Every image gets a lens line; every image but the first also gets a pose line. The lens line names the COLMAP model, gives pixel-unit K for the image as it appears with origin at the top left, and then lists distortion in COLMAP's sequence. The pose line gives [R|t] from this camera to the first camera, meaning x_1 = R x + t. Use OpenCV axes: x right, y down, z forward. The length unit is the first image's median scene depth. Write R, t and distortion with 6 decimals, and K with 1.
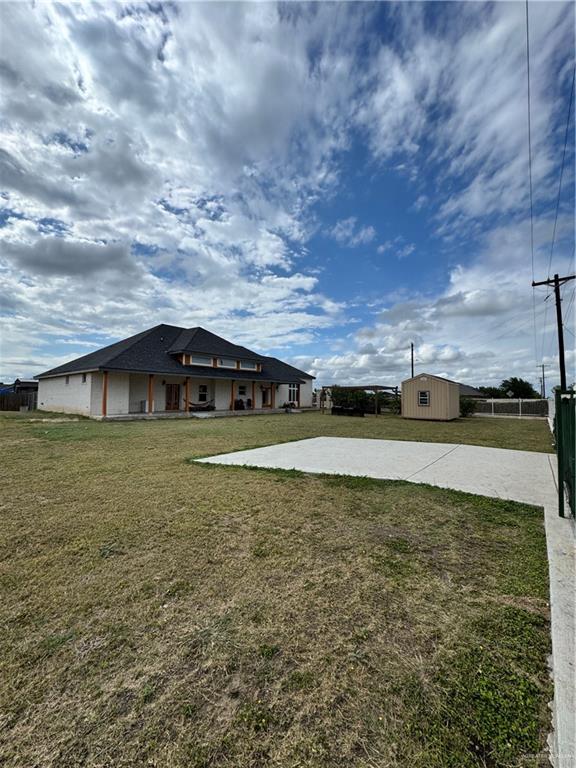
lens RADIAL K [[307.6, 0, 289.0], [0, 307.6, 386.2], [0, 0, 1]] dist [-0.001489, -0.000137]
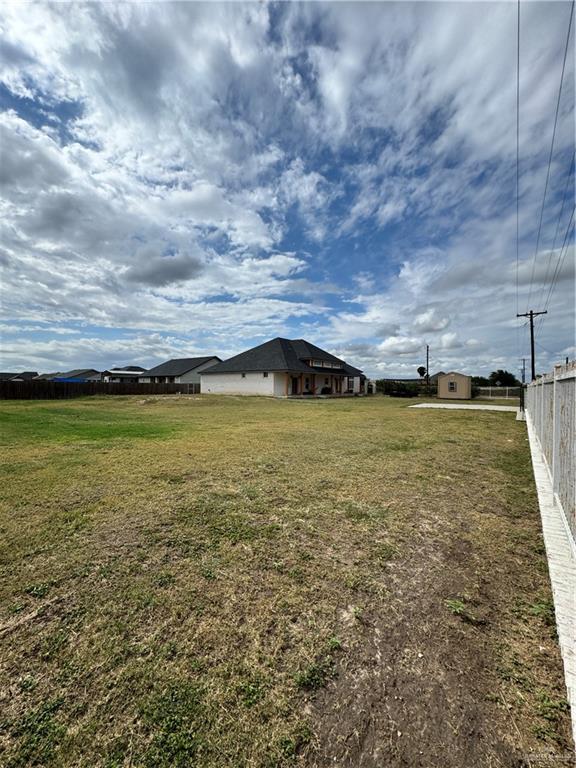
lens RADIAL K [[307.6, 0, 287.1], [0, 307.6, 384.3], [0, 0, 1]] dist [-0.001489, -0.000137]
pose [[0.999452, 0.000666, 0.033082, -0.413976], [-0.001743, 0.999469, 0.032549, -0.020775], [-0.033042, -0.032588, 0.998923, -0.518203]]
